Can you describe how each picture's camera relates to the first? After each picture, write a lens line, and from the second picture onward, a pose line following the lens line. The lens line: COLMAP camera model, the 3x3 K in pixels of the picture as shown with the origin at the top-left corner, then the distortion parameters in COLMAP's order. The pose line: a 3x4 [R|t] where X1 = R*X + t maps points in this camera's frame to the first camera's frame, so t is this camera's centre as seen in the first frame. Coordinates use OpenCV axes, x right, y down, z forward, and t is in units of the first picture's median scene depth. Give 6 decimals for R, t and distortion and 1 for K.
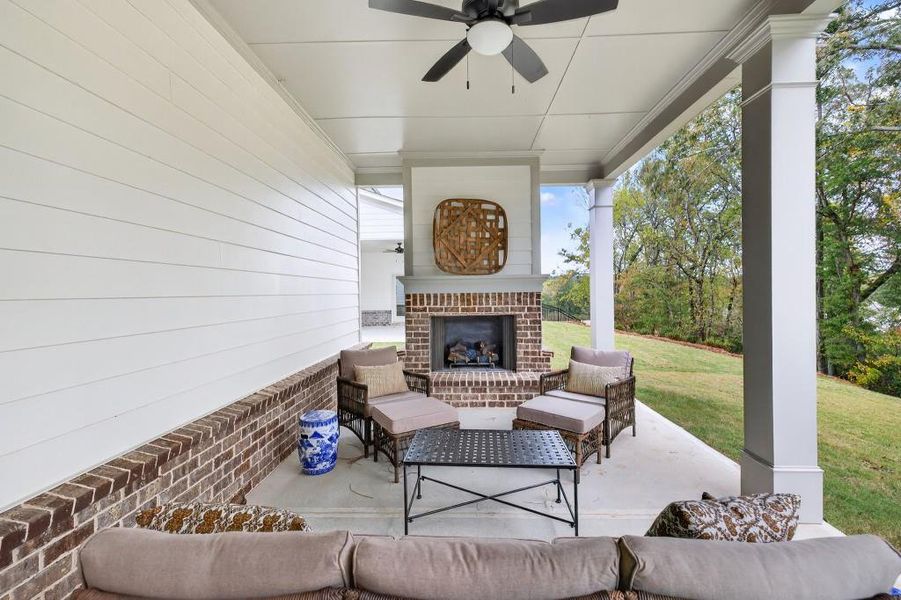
lens RADIAL K [[409.2, 0, 448.4], [0, 409.2, 296.8], [0, 0, 1]] dist [0.009340, -0.000024]
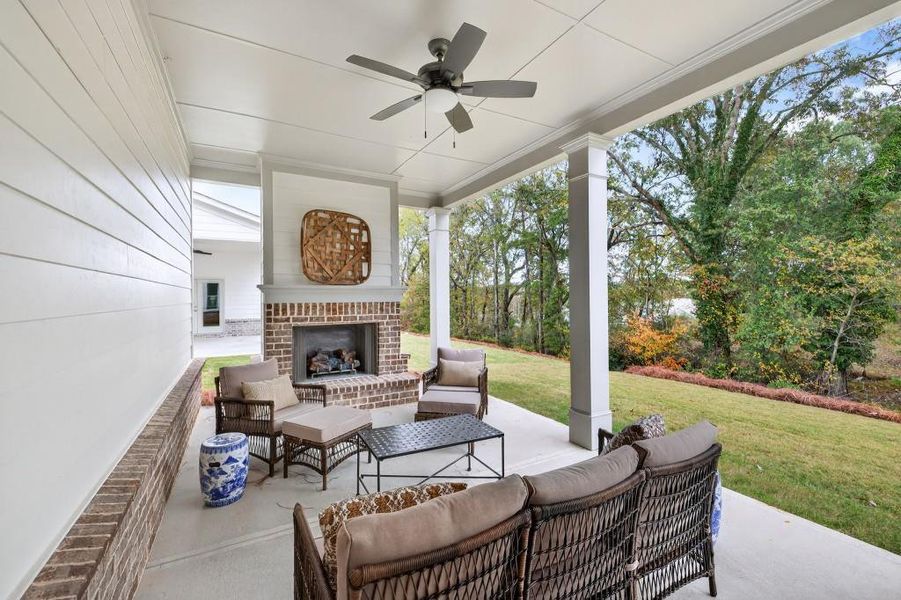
lens RADIAL K [[409.2, 0, 448.4], [0, 409.2, 296.8], [0, 0, 1]] dist [0.009340, -0.000024]
pose [[0.852974, 0.005232, 0.521927, -0.243858], [0.002753, 0.999891, -0.014523, -0.008158], [-0.521945, 0.013824, 0.852867, -0.026077]]
